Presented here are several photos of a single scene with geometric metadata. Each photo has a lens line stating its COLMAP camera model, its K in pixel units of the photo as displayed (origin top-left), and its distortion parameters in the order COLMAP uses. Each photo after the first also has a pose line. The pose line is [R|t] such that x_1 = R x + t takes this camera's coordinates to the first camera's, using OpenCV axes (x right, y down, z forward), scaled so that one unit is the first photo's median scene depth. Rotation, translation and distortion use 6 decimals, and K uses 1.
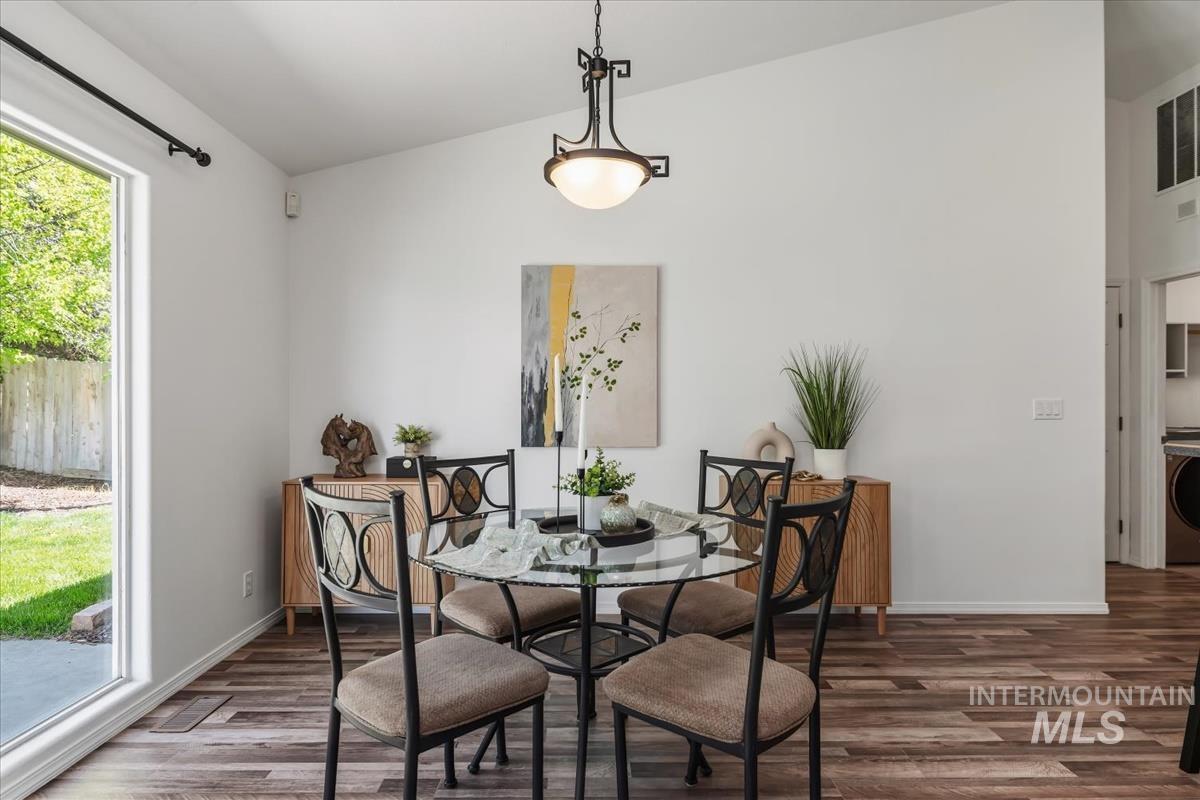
lens RADIAL K [[529.9, 0, 588.0], [0, 529.9, 388.2], [0, 0, 1]] dist [0.002359, -0.009684]
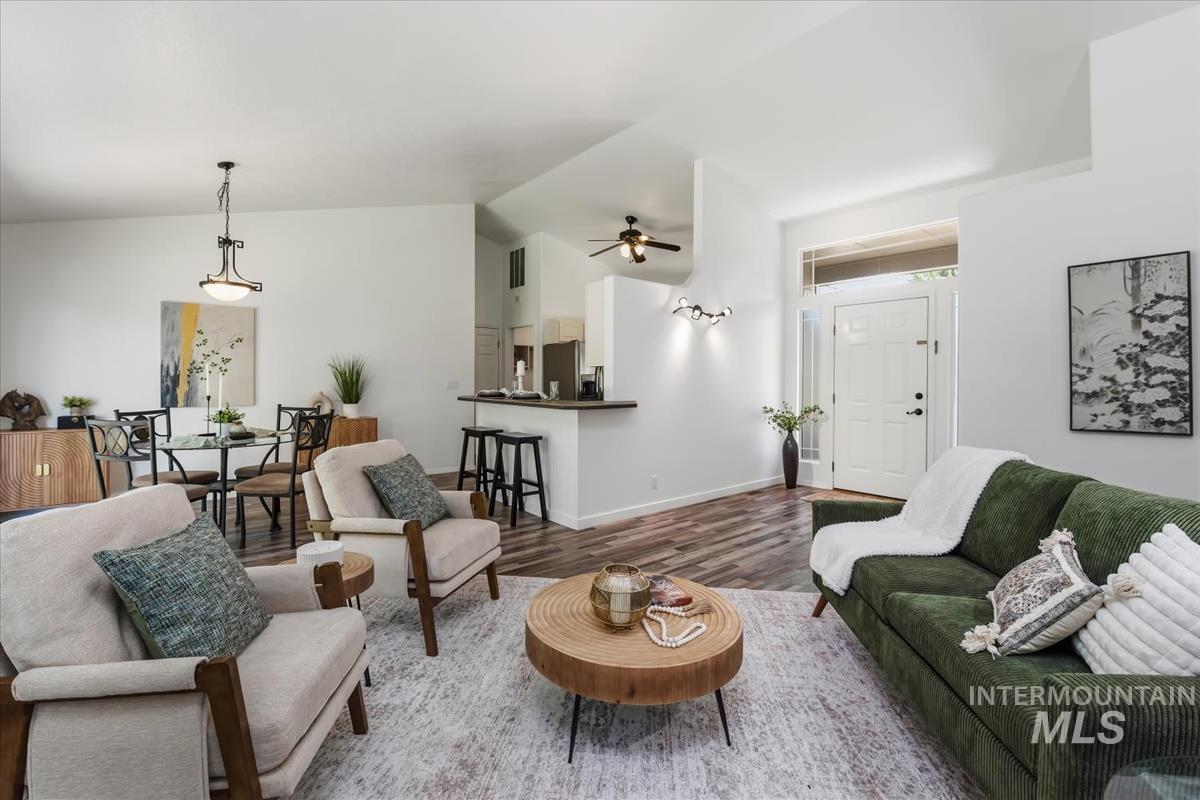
lens RADIAL K [[529.9, 0, 588.0], [0, 529.9, 388.2], [0, 0, 1]] dist [0.002359, -0.009684]
pose [[0.758487, -0.007942, 0.651640, -0.195639], [-0.027746, 0.998625, 0.044468, -0.066867], [-0.651098, -0.051809, 0.757224, -1.203209]]
